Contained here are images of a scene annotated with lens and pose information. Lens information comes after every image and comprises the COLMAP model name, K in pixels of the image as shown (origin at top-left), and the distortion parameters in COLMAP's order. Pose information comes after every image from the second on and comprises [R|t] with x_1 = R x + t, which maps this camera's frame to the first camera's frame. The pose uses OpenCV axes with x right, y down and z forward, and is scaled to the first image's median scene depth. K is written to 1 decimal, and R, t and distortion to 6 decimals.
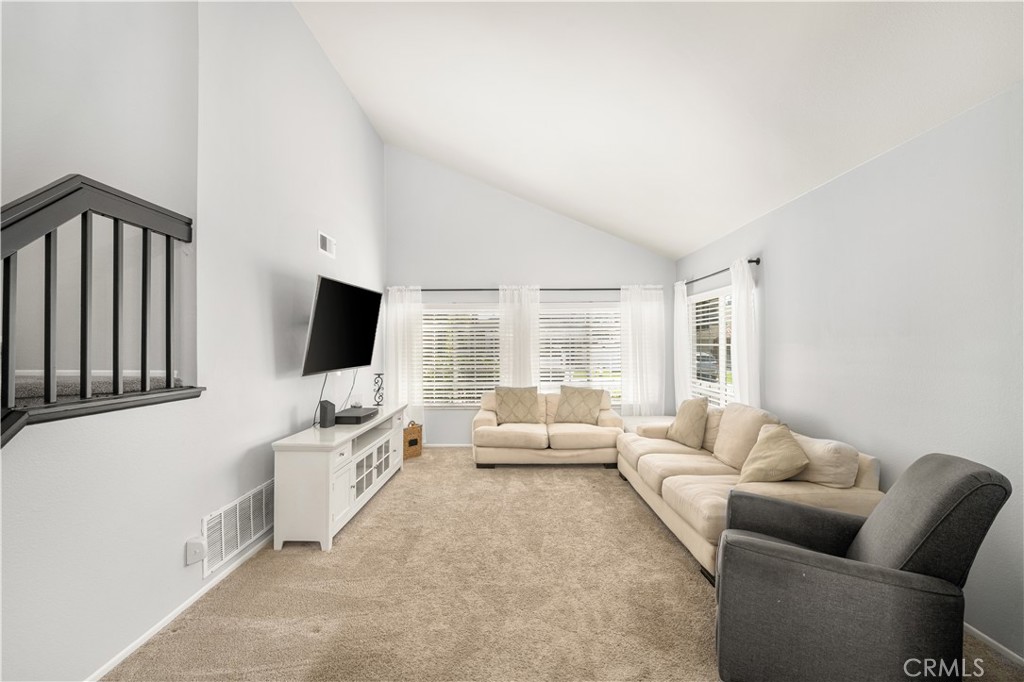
lens RADIAL K [[460.9, 0, 512.0], [0, 460.9, 341.0], [0, 0, 1]] dist [0.000019, -0.000186]
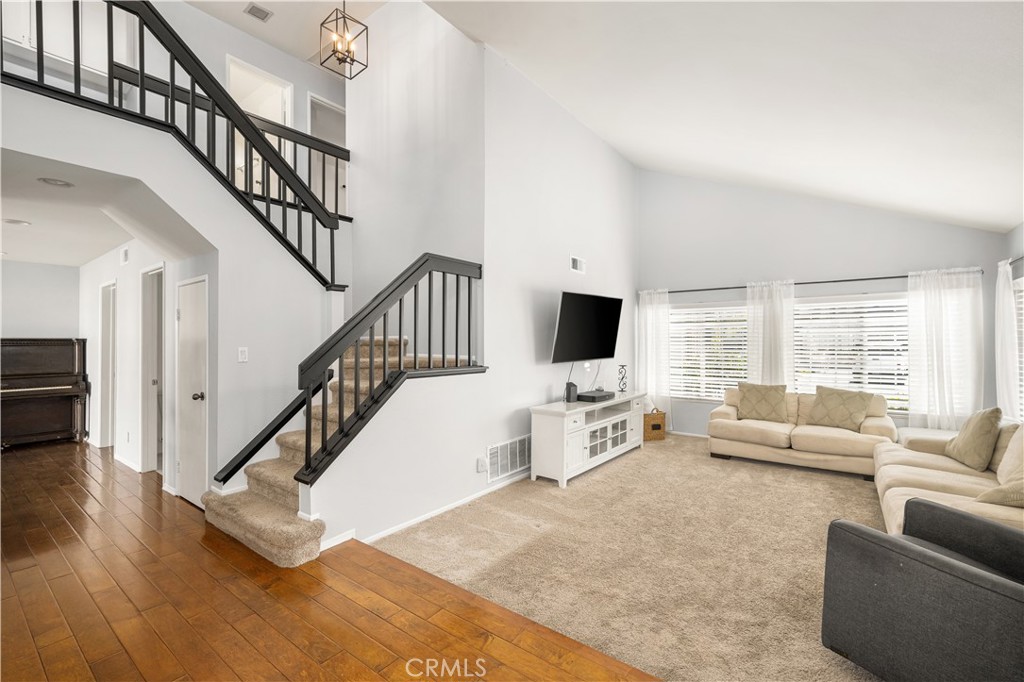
lens RADIAL K [[454.2, 0, 512.0], [0, 454.2, 341.0], [0, 0, 1]] dist [0.001696, -0.000031]
pose [[0.796800, 0.003661, -0.604232, 0.269288], [0.000860, 0.999974, 0.007193, -0.001677], [0.604243, -0.006251, 0.796776, -0.165582]]
